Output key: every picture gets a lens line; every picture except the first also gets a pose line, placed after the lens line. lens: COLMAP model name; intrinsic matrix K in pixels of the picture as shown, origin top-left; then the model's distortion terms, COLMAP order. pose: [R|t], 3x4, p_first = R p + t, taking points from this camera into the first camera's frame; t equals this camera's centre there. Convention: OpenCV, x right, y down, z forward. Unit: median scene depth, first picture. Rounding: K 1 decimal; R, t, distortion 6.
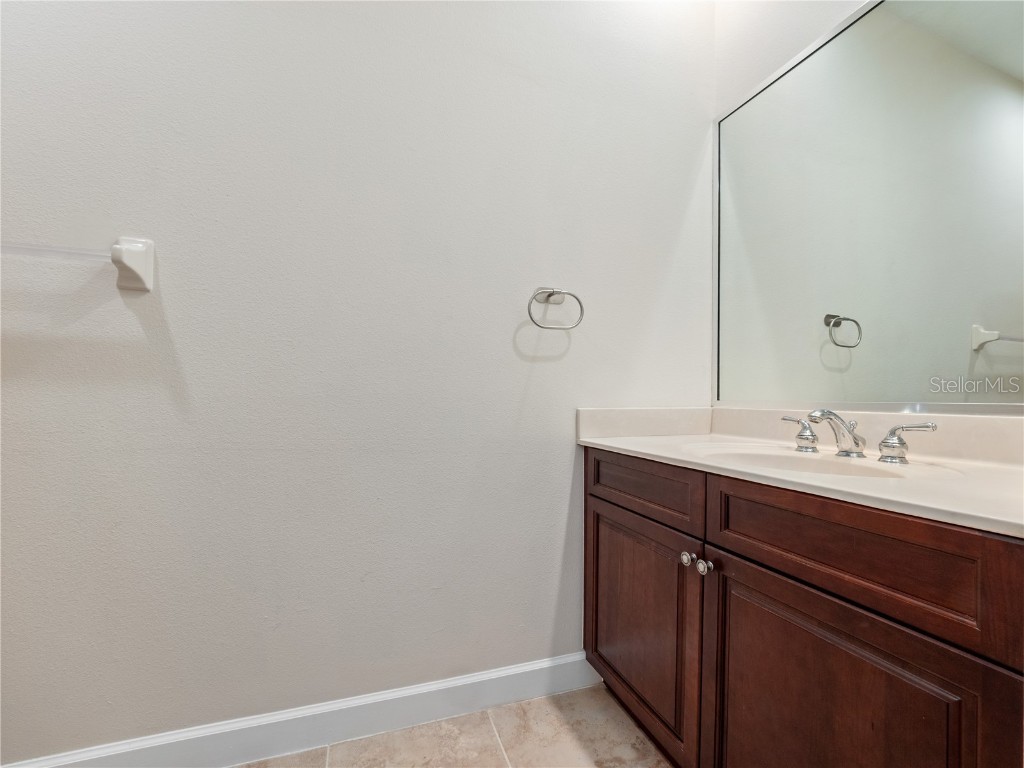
lens RADIAL K [[415.2, 0, 491.2], [0, 415.2, 388.5], [0, 0, 1]] dist [0.015992, 0.000011]
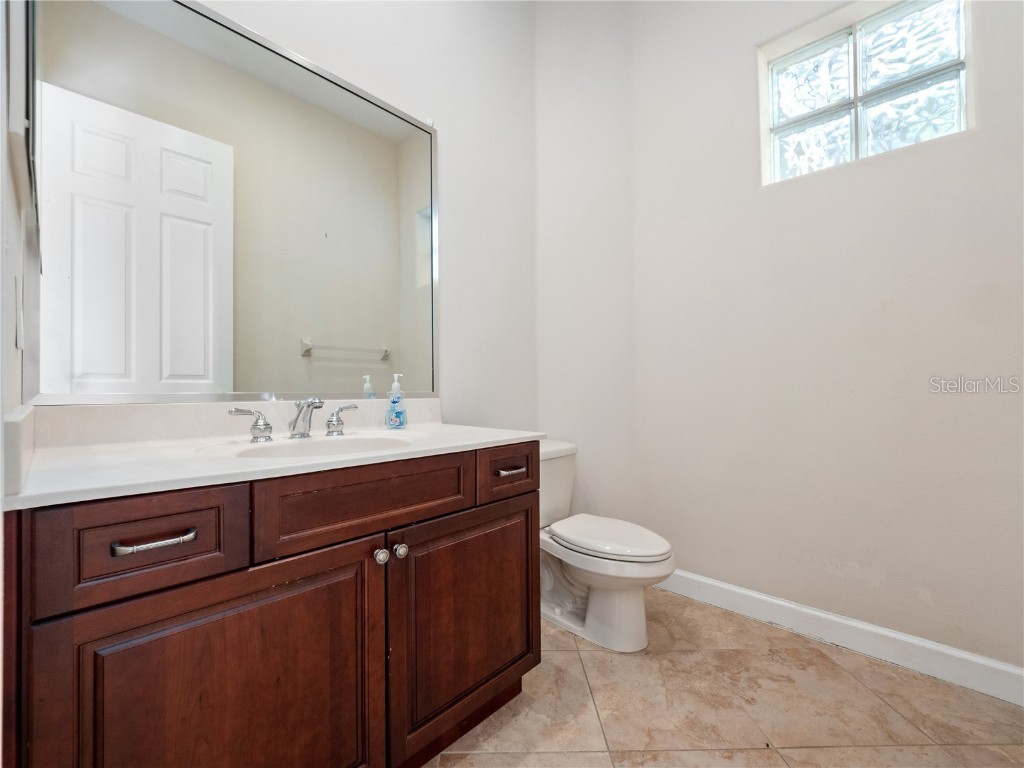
lens RADIAL K [[439.4, 0, 509.8], [0, 439.4, 384.0], [0, 0, 1]] dist [0.016193, -0.014843]
pose [[-0.459384, -0.014344, 0.888122, -0.548880], [-0.023253, 0.999721, 0.004119, -0.008023], [-0.887933, -0.018760, -0.459590, 1.144981]]
